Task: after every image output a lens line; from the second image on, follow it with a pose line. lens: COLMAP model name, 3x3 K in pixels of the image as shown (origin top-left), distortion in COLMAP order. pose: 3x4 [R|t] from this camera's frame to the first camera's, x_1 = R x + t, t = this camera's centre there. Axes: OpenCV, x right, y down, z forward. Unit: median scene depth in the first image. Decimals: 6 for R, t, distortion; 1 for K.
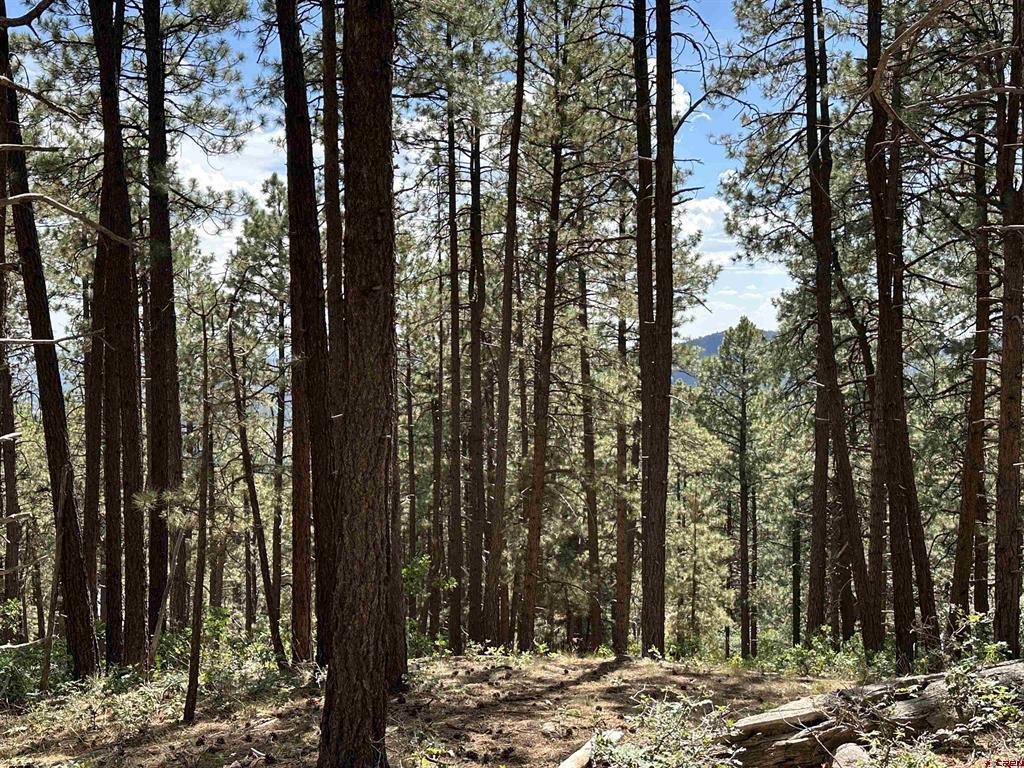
lens RADIAL K [[1166.9, 0, 512.0], [0, 1166.9, 384.0], [0, 0, 1]] dist [0.119825, -0.007118]
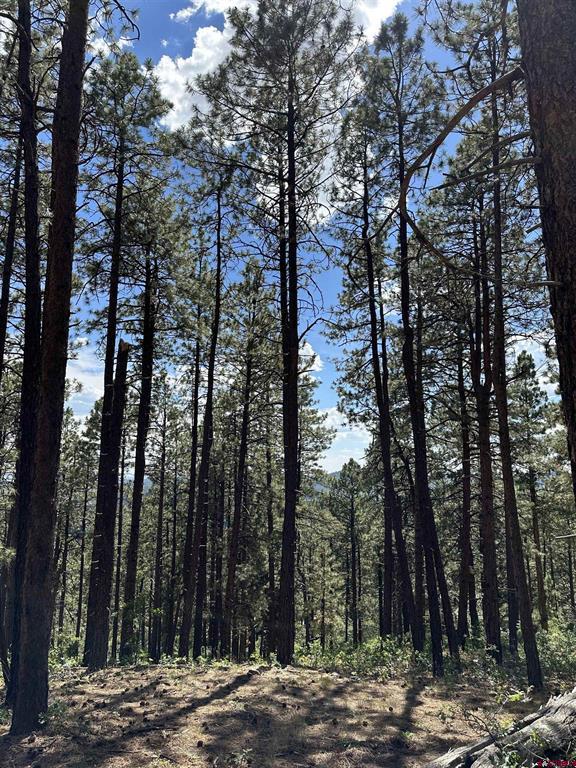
lens RADIAL K [[541.0, 0, 288.0], [0, 541.0, 384.0], [0, 0, 1]] dist [0.099920, 0.000234]
pose [[0.997354, 0.027015, 0.067497, 0.033632], [-0.013266, 0.980437, -0.196386, 0.005513], [-0.071482, 0.194971, 0.978201, 0.097433]]
